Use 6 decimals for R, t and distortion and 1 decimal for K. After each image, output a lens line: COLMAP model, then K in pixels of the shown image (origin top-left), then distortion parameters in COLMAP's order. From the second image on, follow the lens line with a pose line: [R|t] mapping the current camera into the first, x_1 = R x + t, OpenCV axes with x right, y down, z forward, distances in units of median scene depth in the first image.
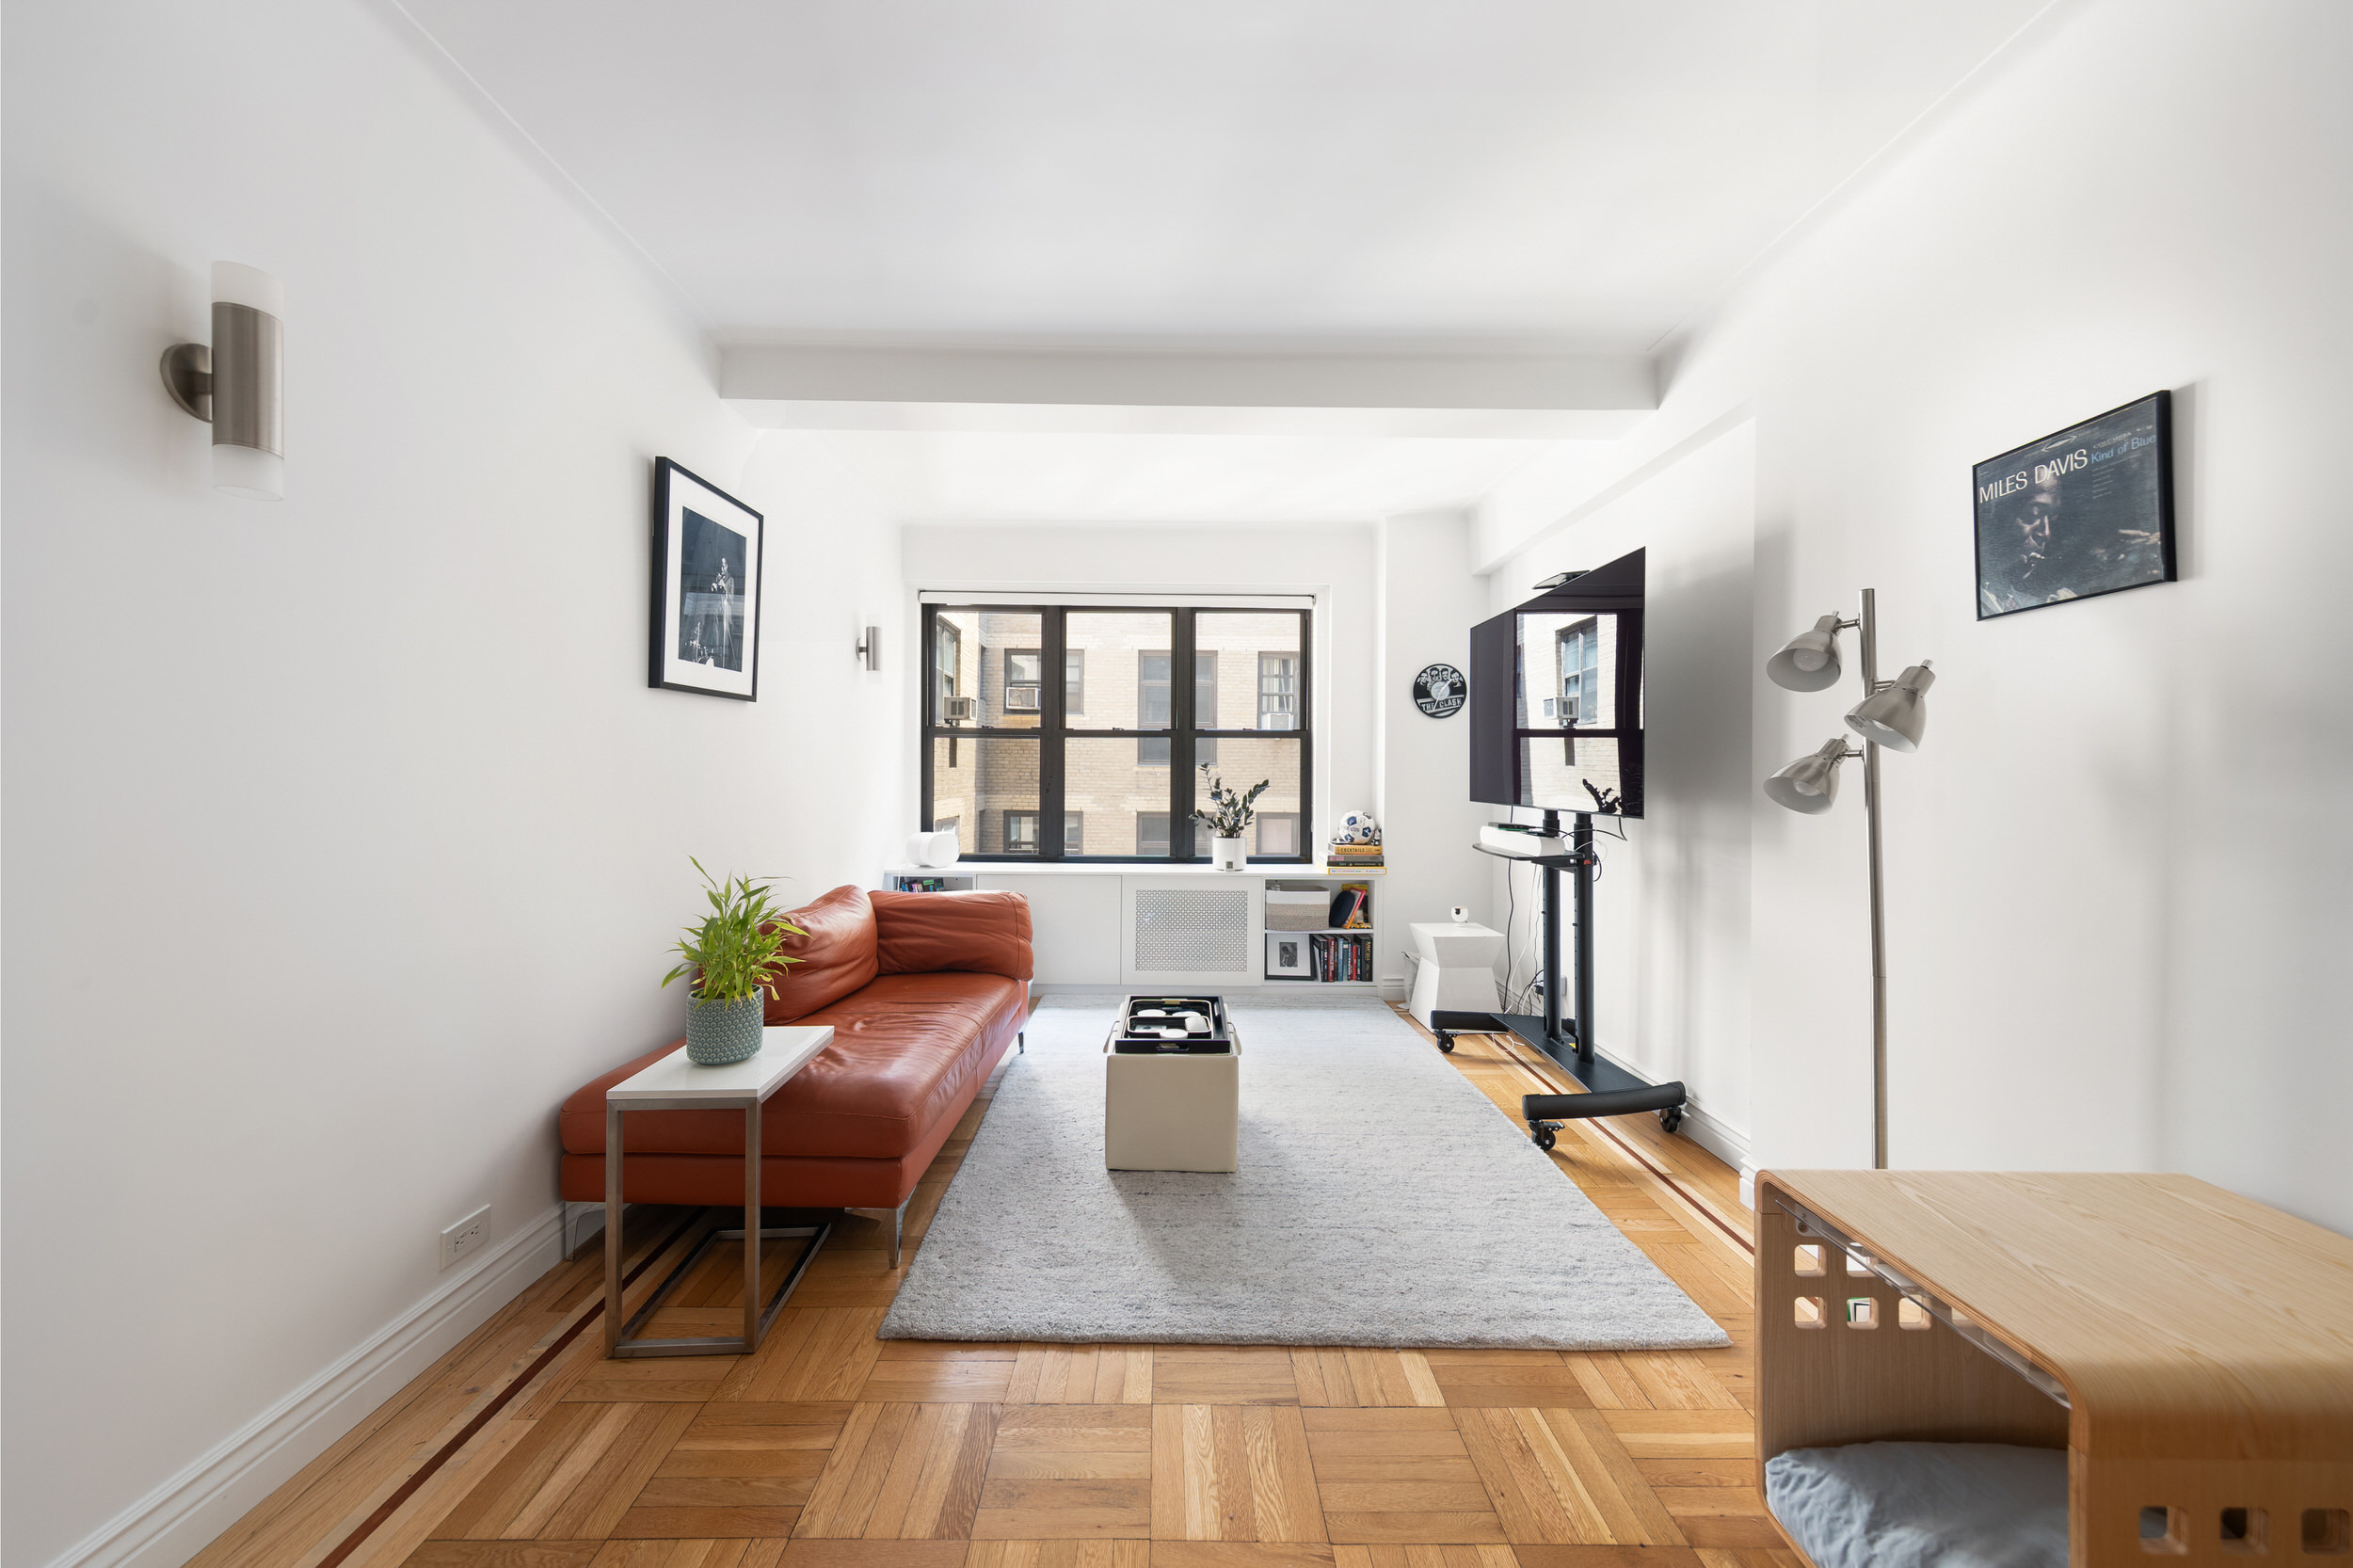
lens RADIAL K [[853.2, 0, 1194.3], [0, 853.2, 769.2], [0, 0, 1]] dist [0.002050, -0.000114]
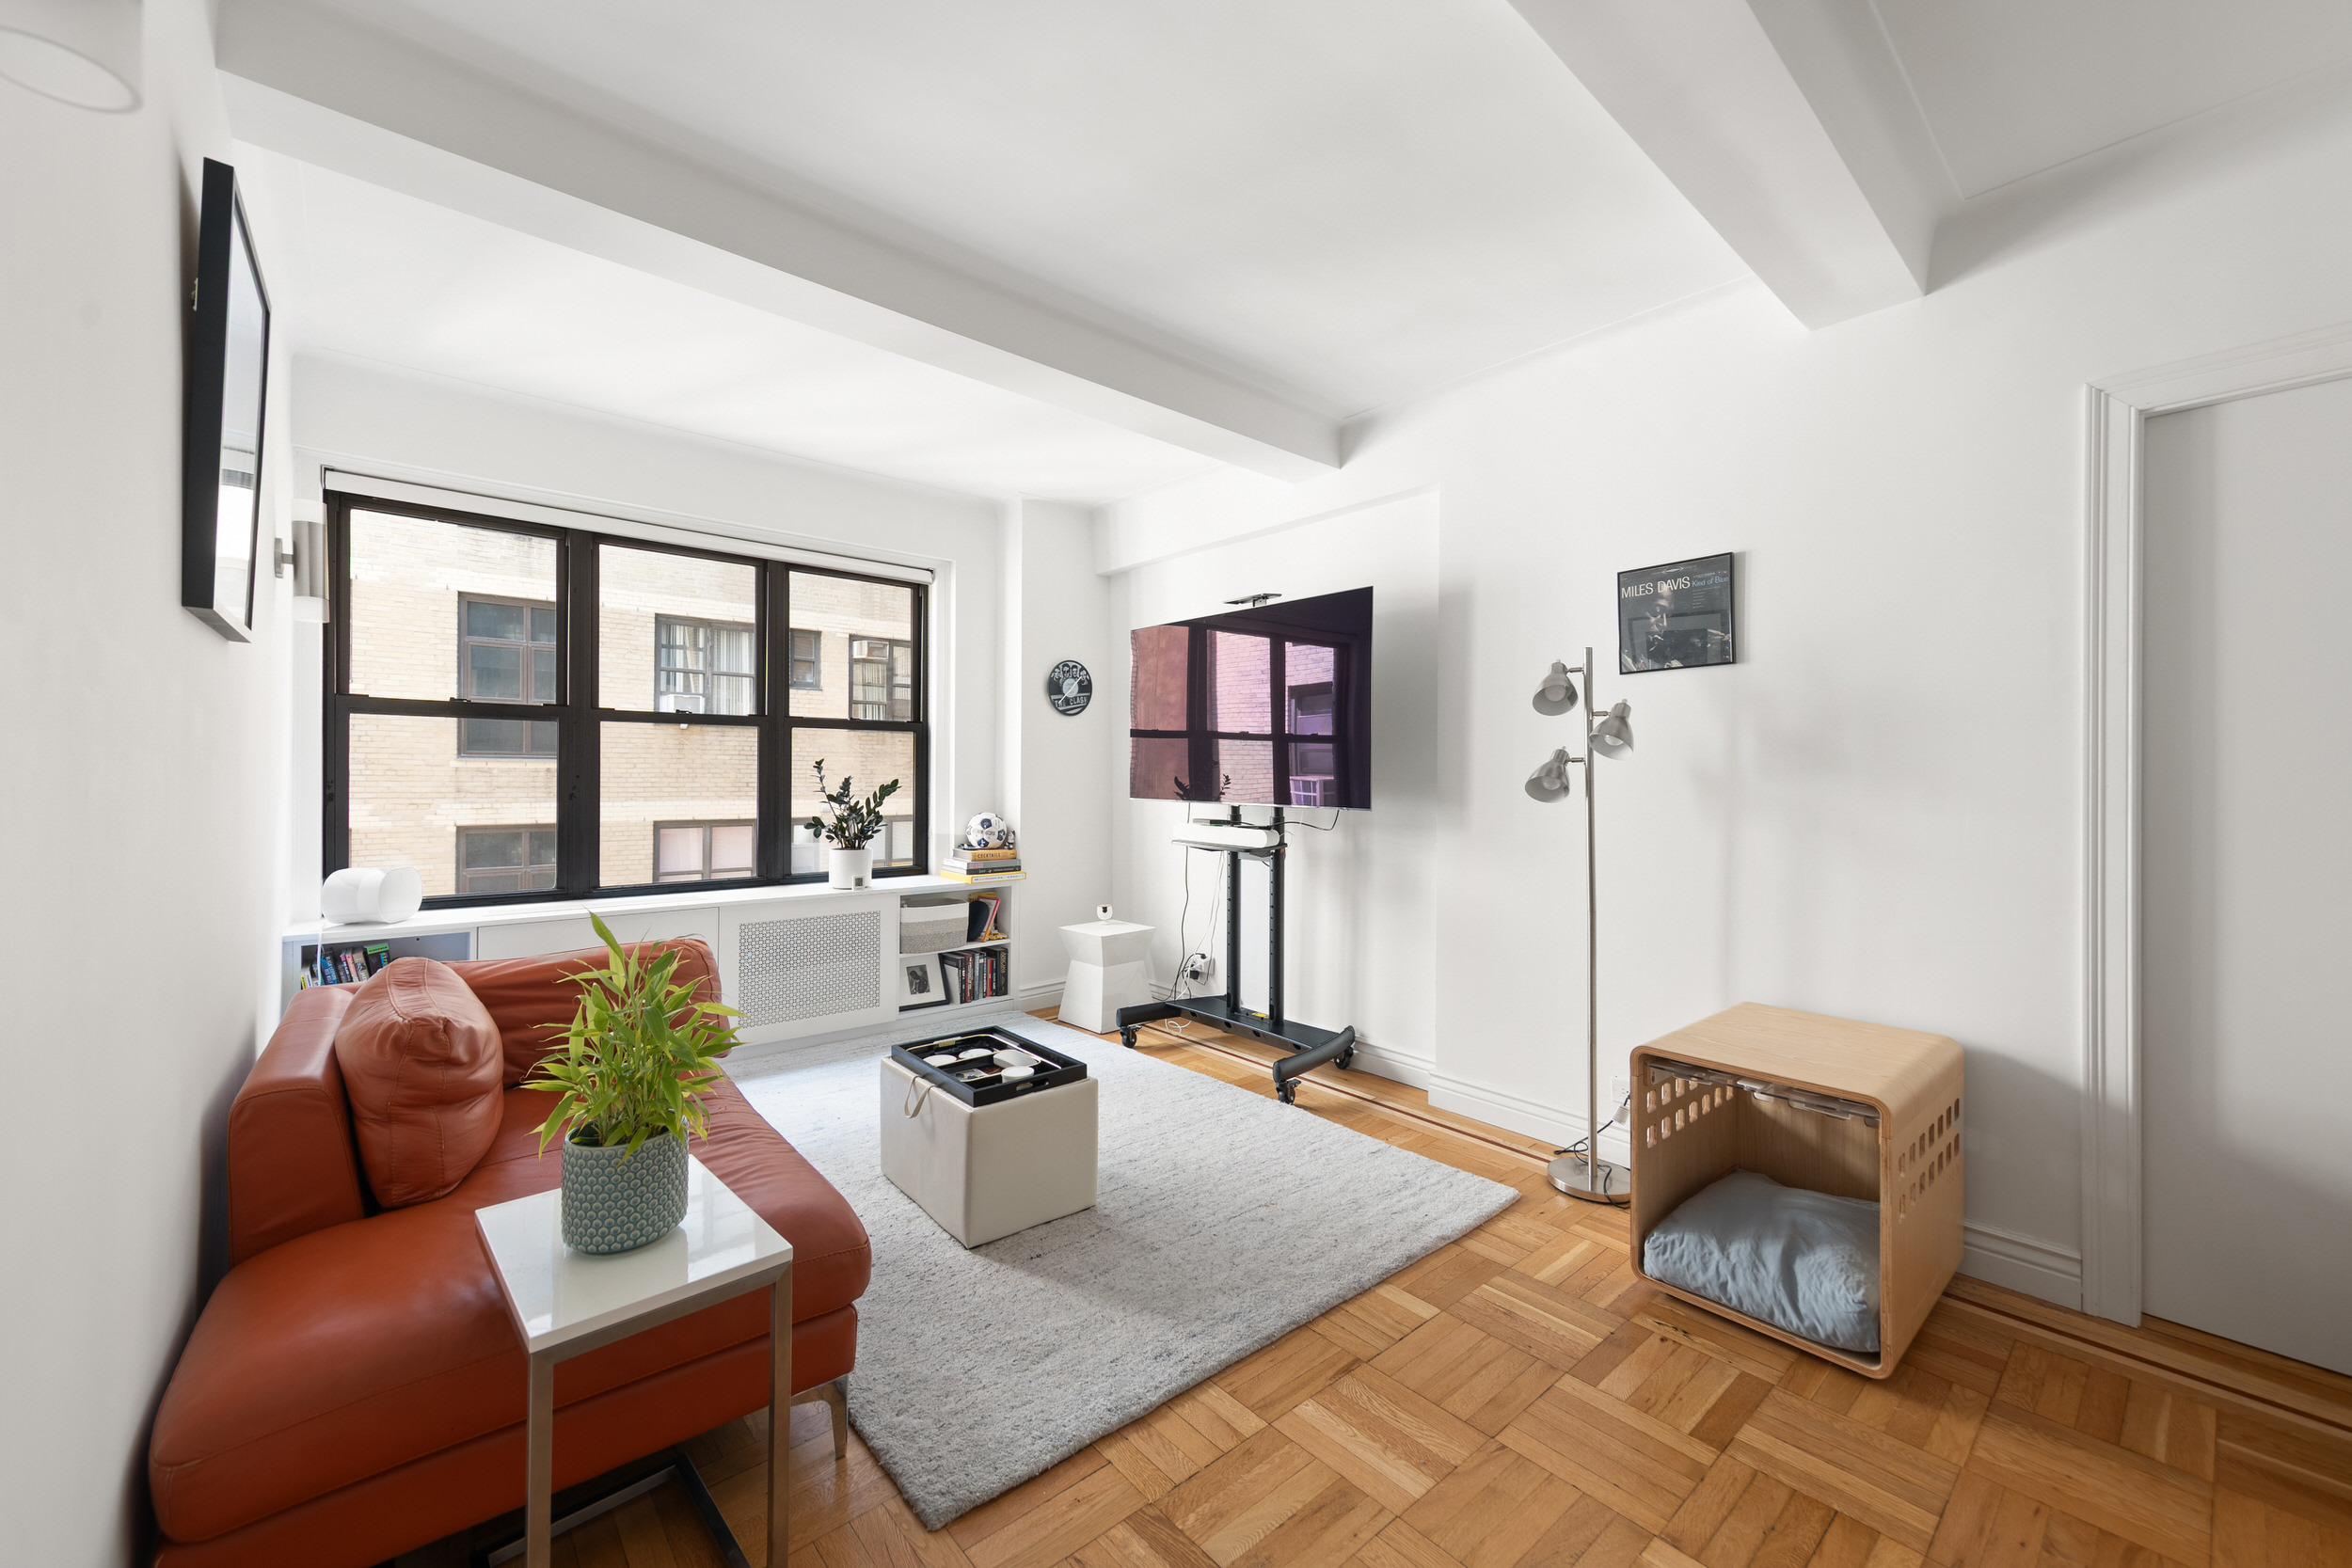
lens RADIAL K [[937.9, 0, 1177.8], [0, 937.9, 771.1], [0, 0, 1]] dist [0.009733, 0.000374]
pose [[0.750270, 0.000121, 0.661132, -0.532302], [-0.004491, 0.999978, 0.004914, -0.002897], [-0.661116, -0.006656, 0.750254, 0.171353]]
